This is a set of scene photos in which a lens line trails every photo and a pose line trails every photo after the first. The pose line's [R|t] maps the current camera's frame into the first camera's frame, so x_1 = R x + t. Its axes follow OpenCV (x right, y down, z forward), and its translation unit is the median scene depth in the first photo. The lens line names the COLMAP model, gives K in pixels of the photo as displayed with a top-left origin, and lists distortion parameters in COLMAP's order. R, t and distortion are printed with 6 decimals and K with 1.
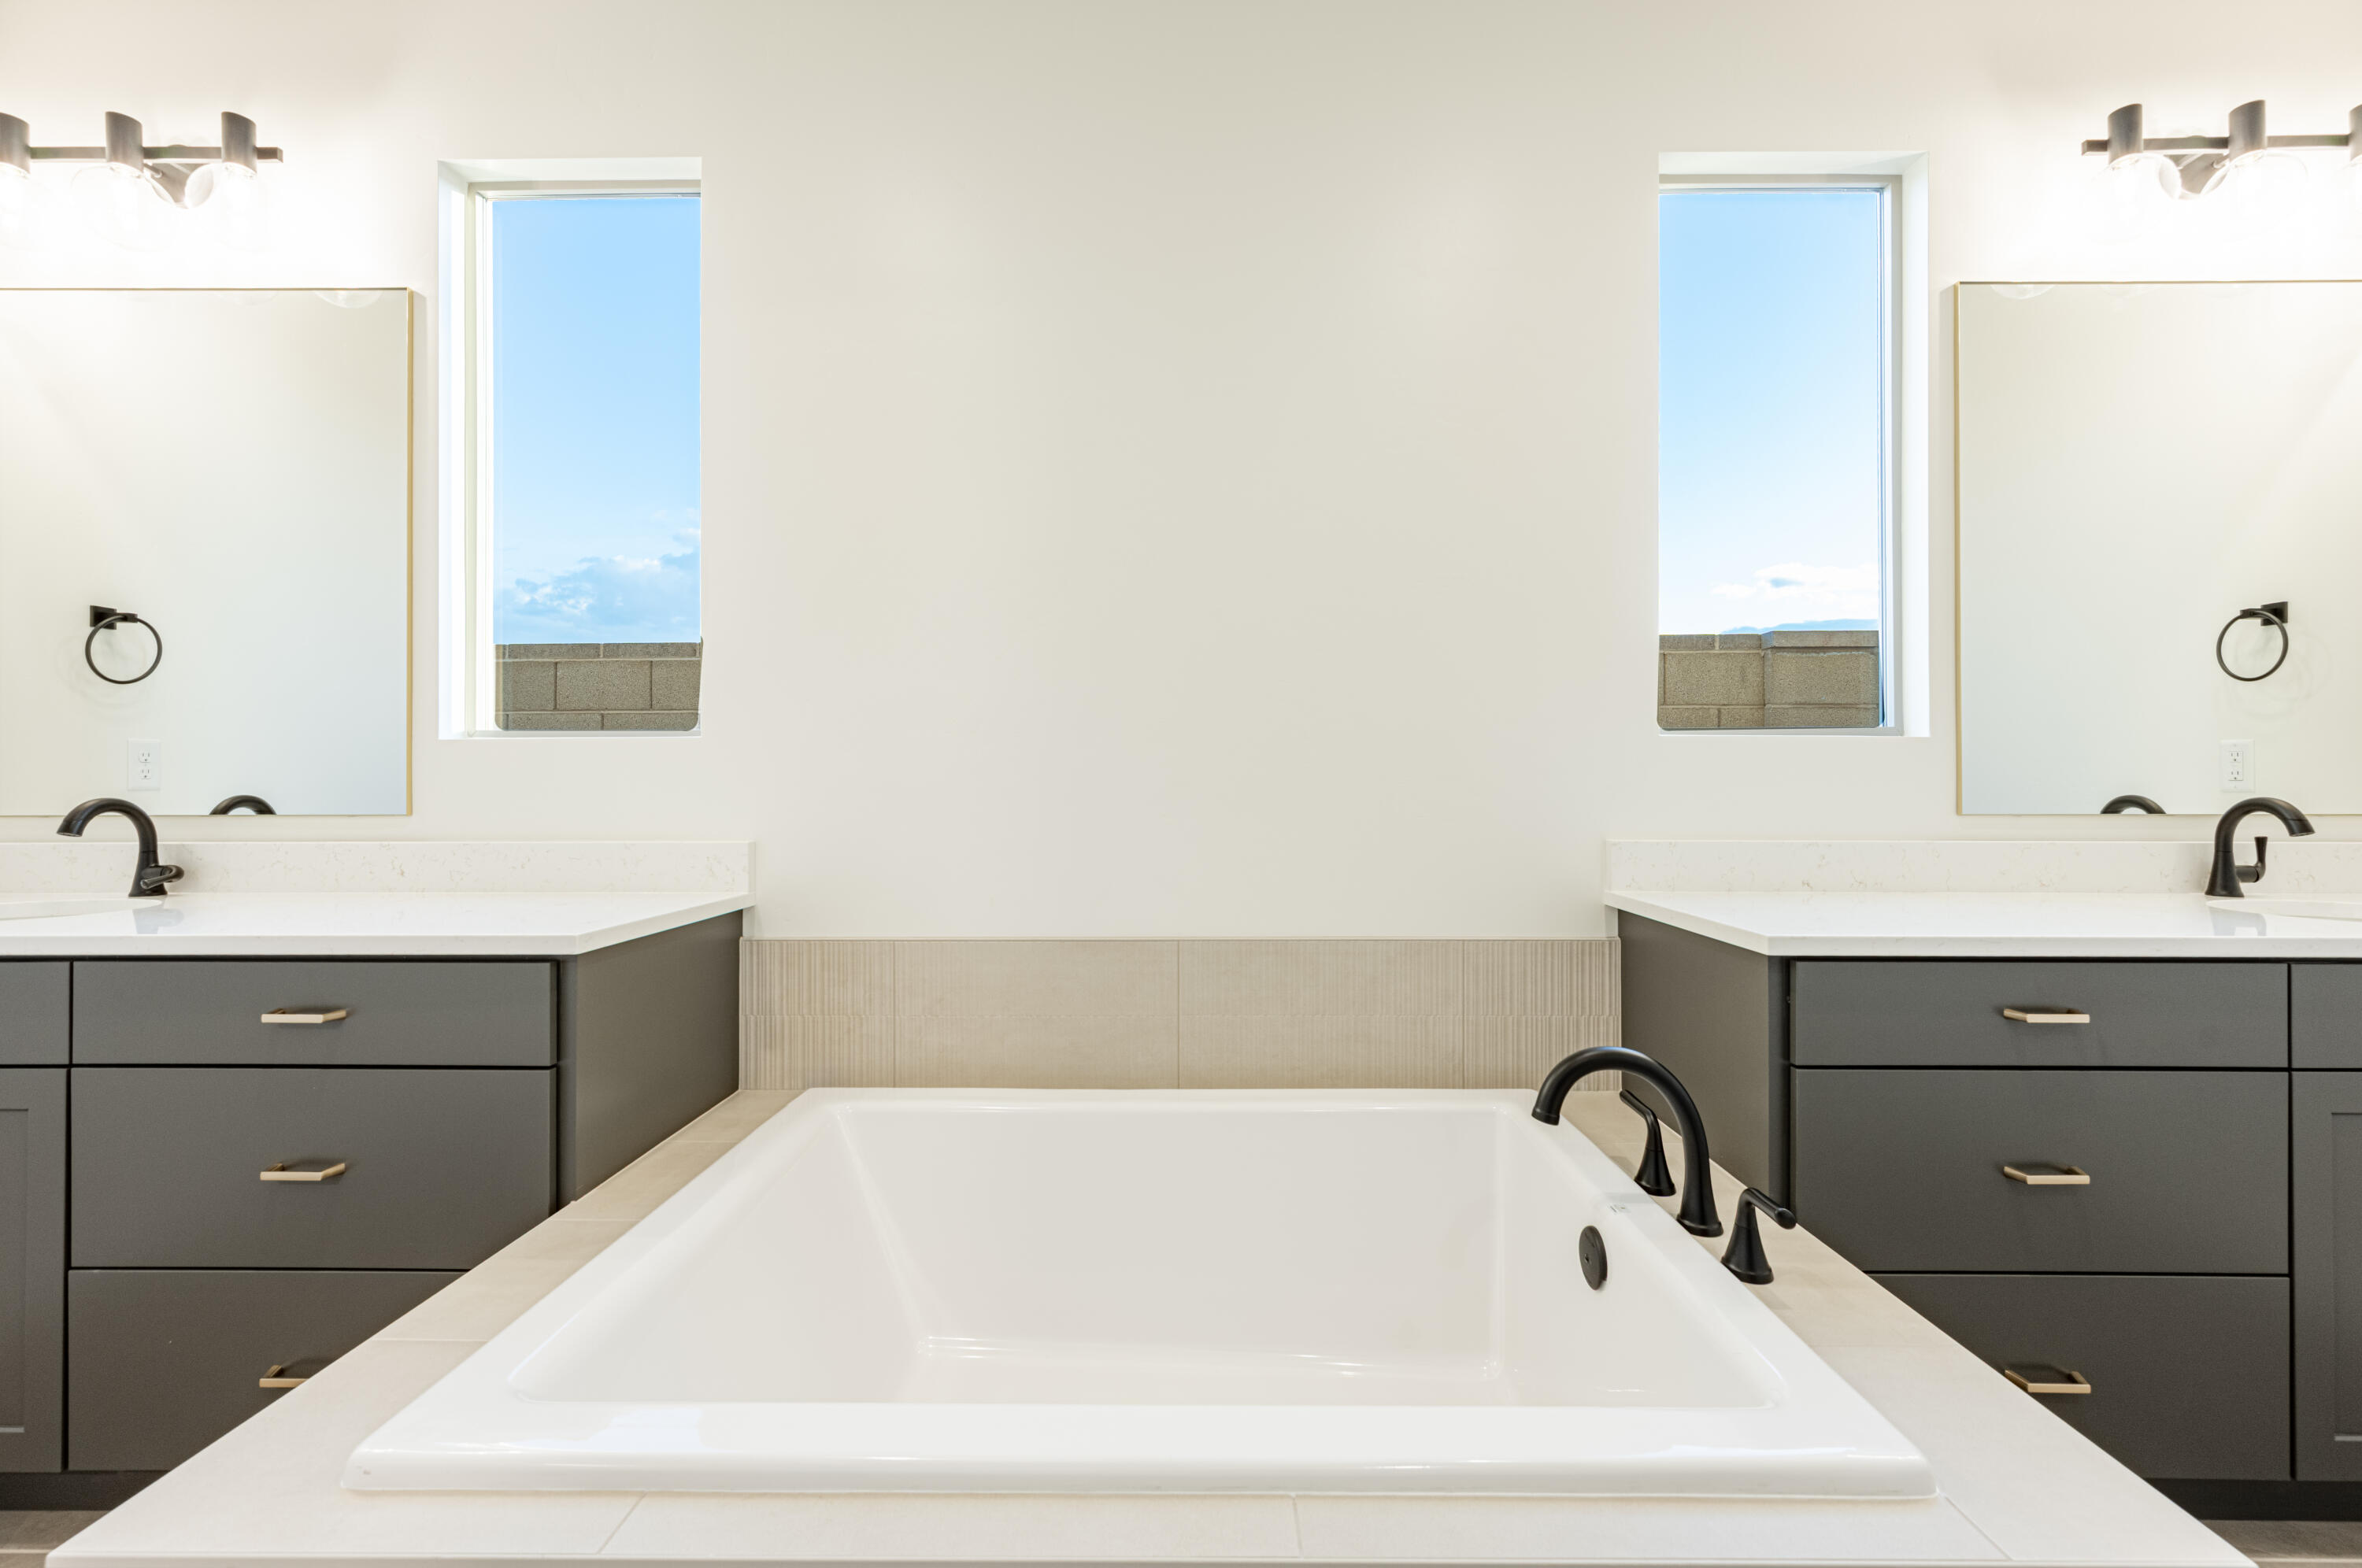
lens RADIAL K [[947.9, 0, 1182.4], [0, 947.9, 788.7], [0, 0, 1]] dist [-0.003834, -0.000248]
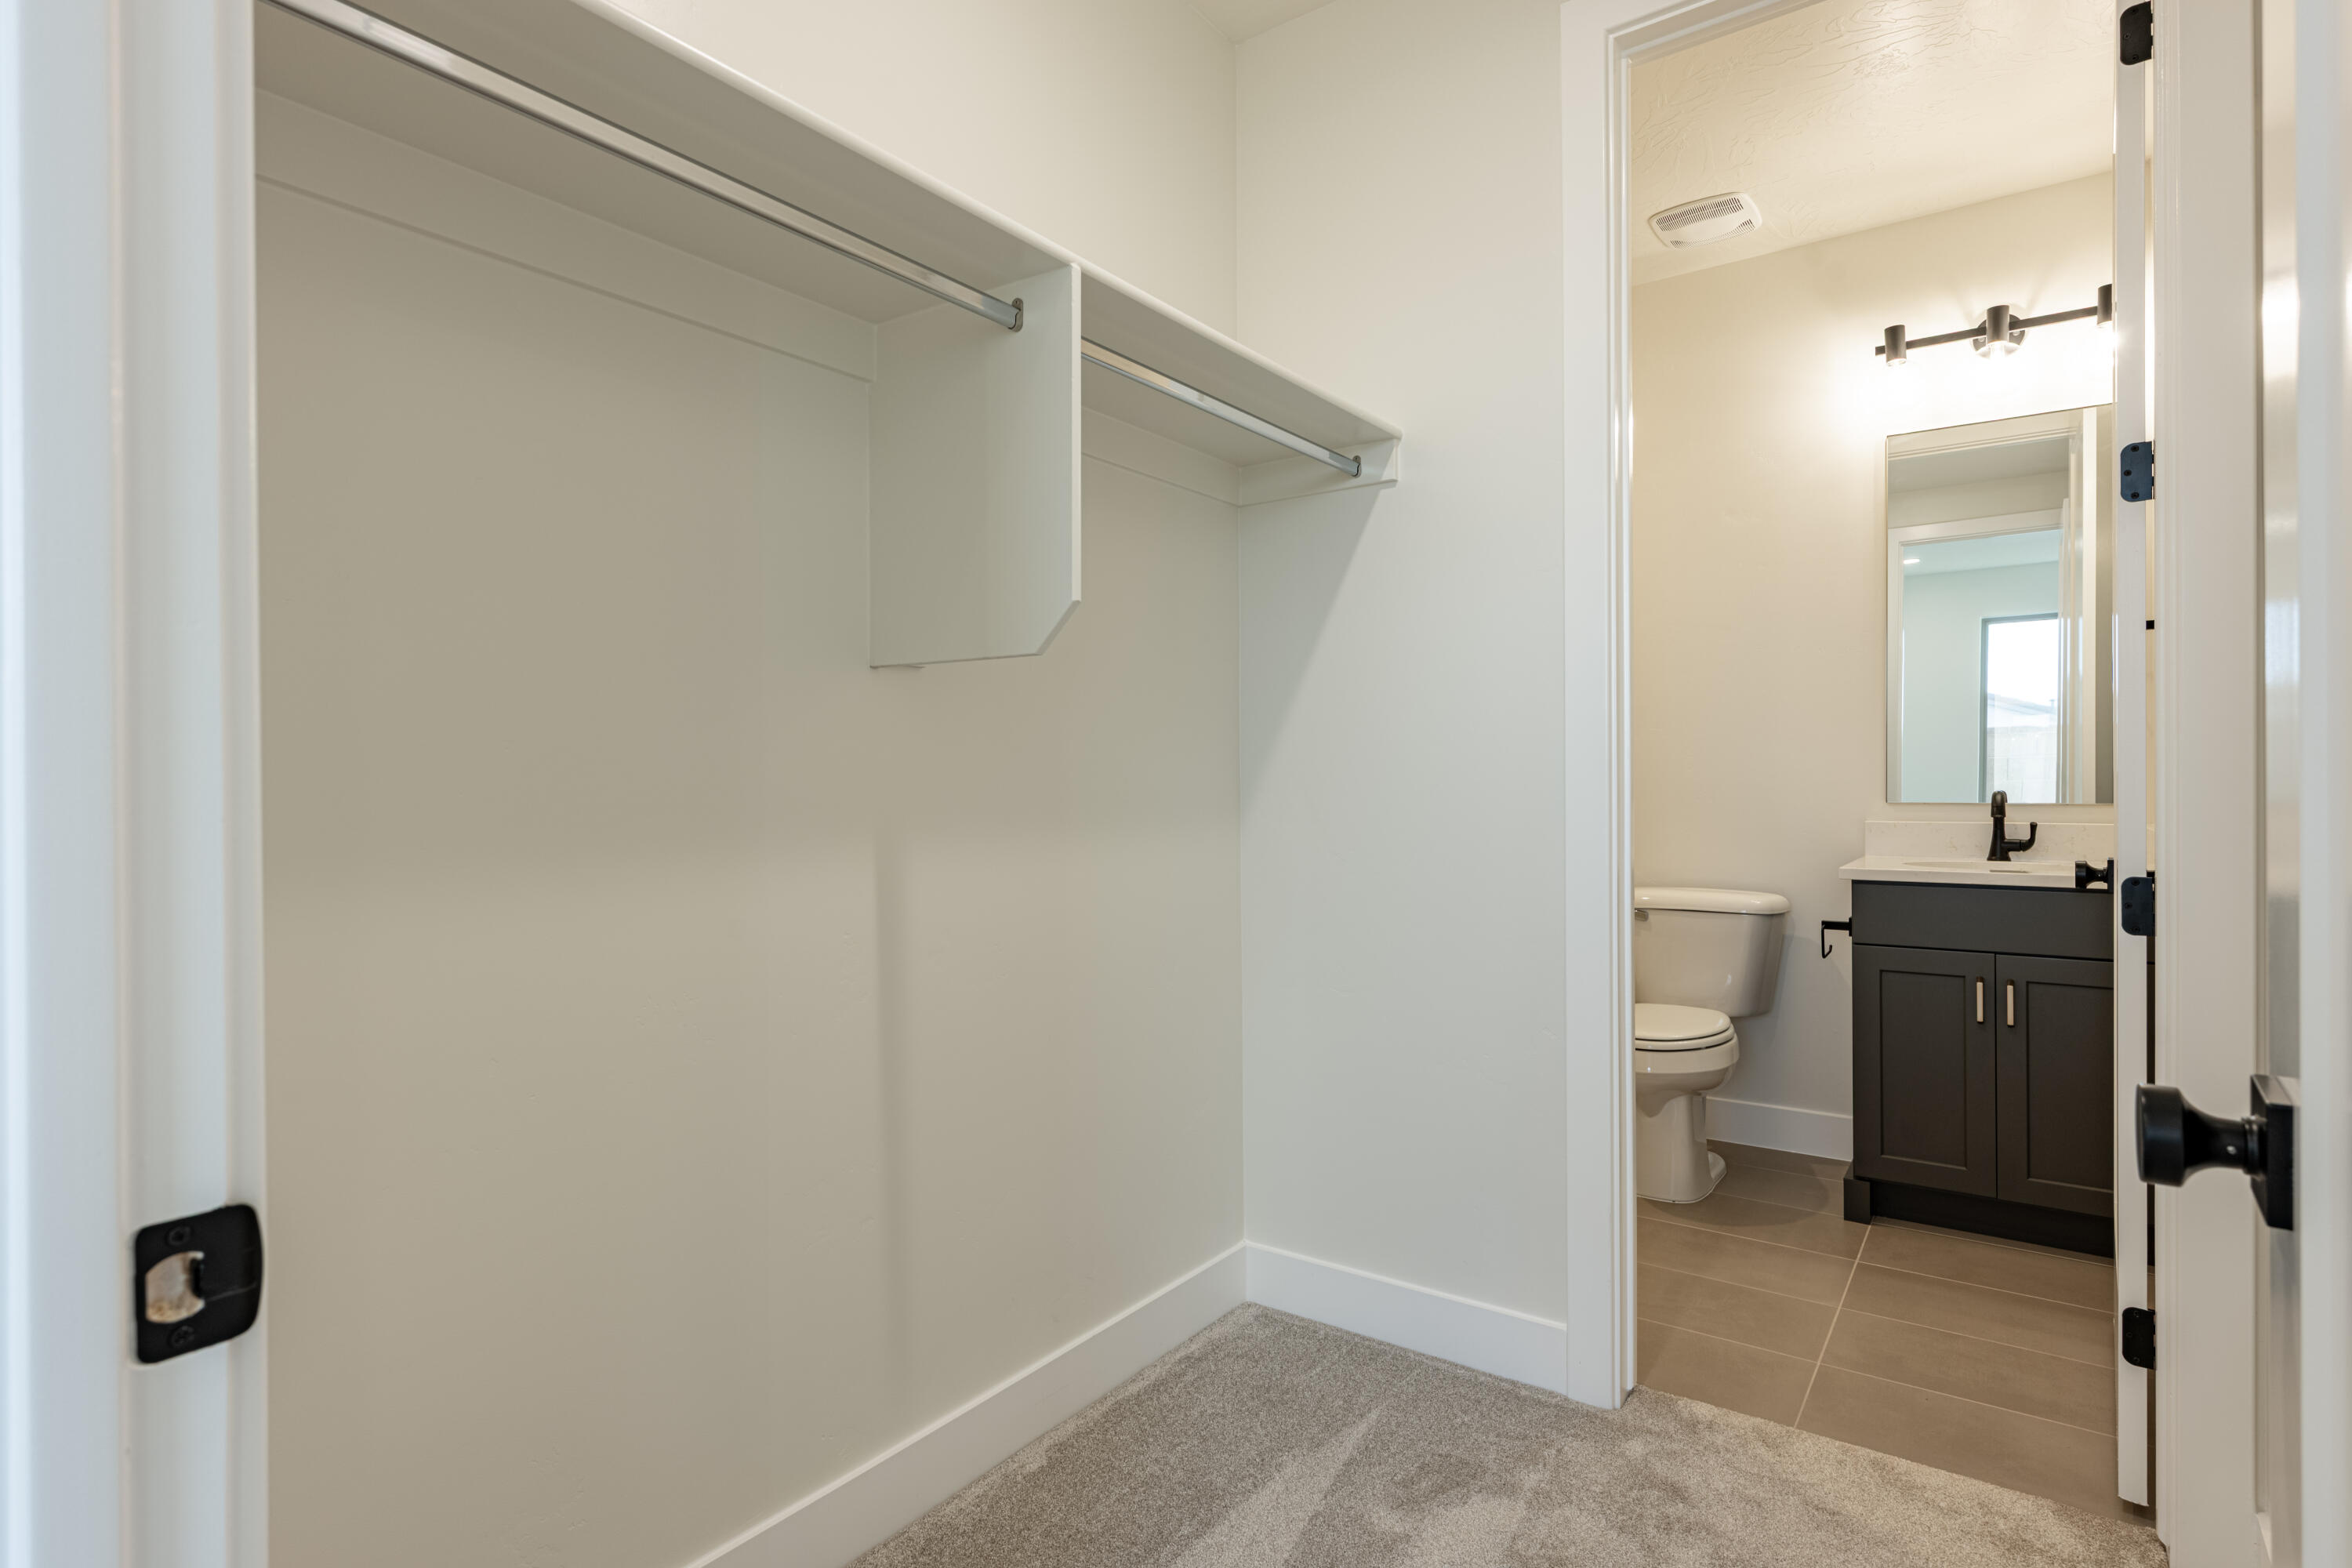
lens RADIAL K [[1195.3, 0, 1179.2], [0, 1195.3, 776.4], [0, 0, 1]] dist [-0.003507, -0.000325]
pose [[0.820401, 0.002908, -0.571781, 1.124245], [-0.003108, 0.999995, 0.000626, -0.008930], [0.571780, 0.001263, 0.820406, -1.156623]]
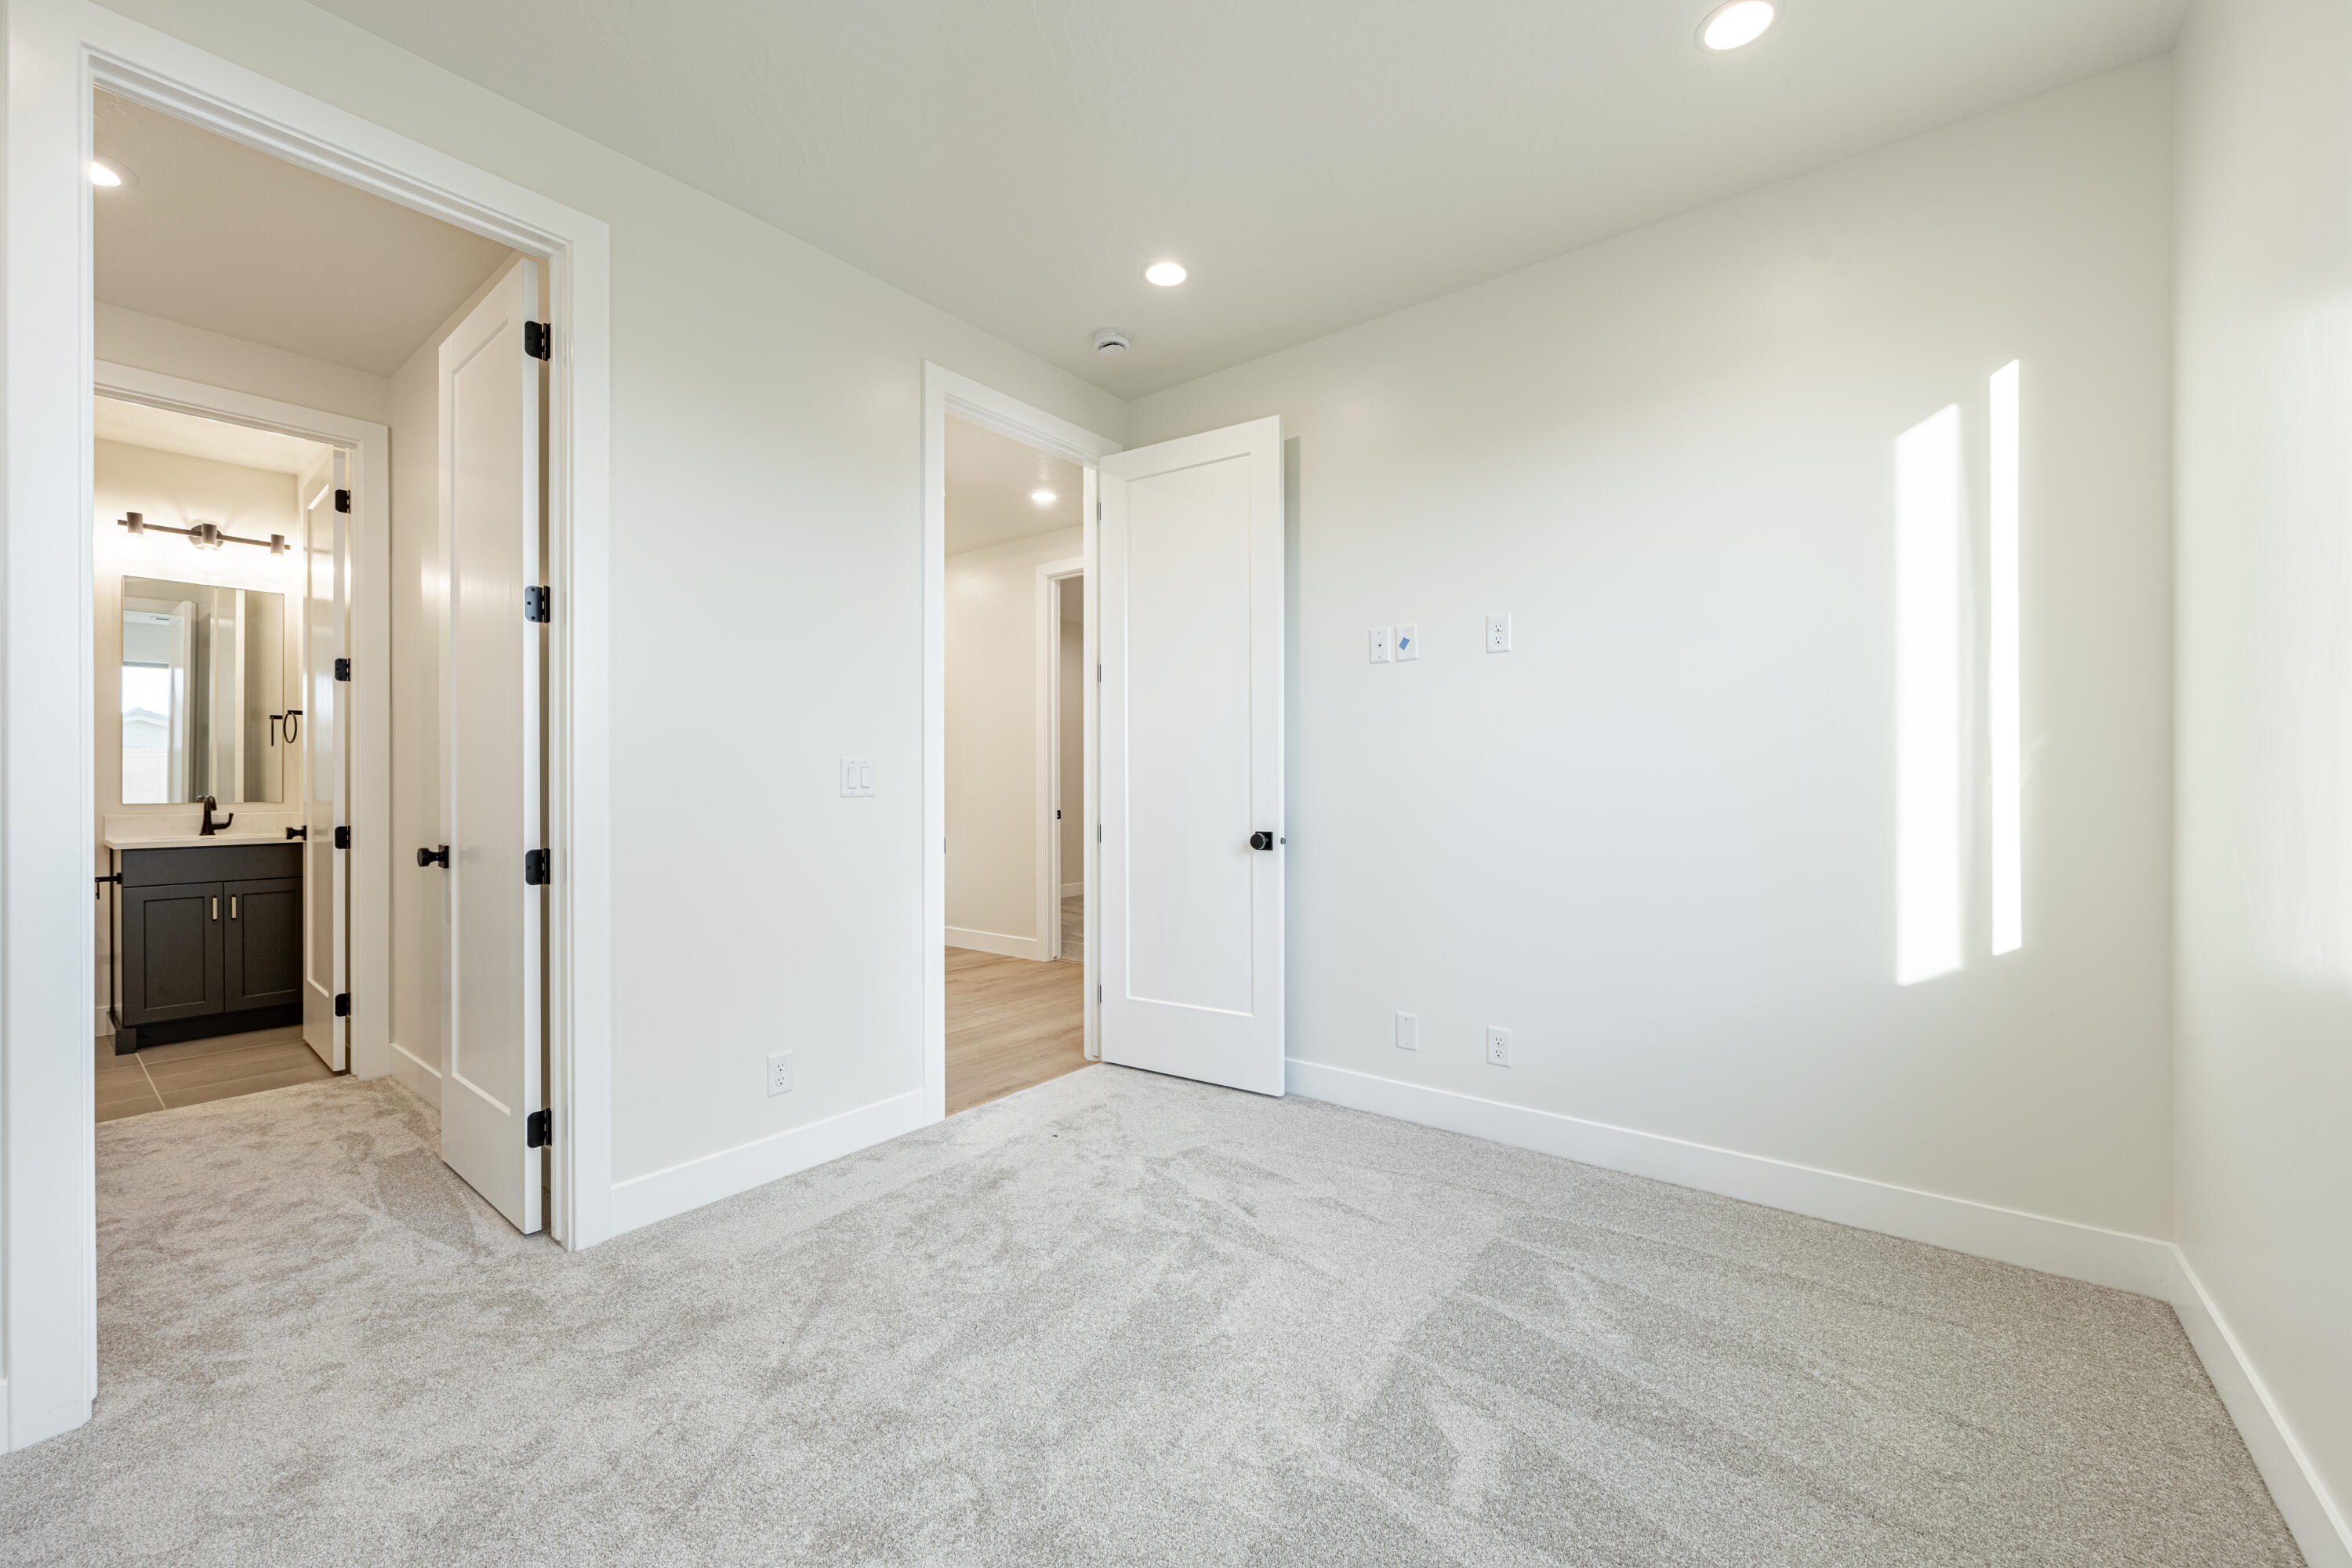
lens RADIAL K [[923.8, 0, 1152.3], [0, 923.8, 788.1], [0, 0, 1]] dist [-0.005427, 0.000928]
pose [[0.620929, -0.000266, 0.783867, 0.754256], [-0.005046, 0.999978, 0.004336, -0.032662], [-0.783851, -0.006648, 0.620914, -2.465739]]
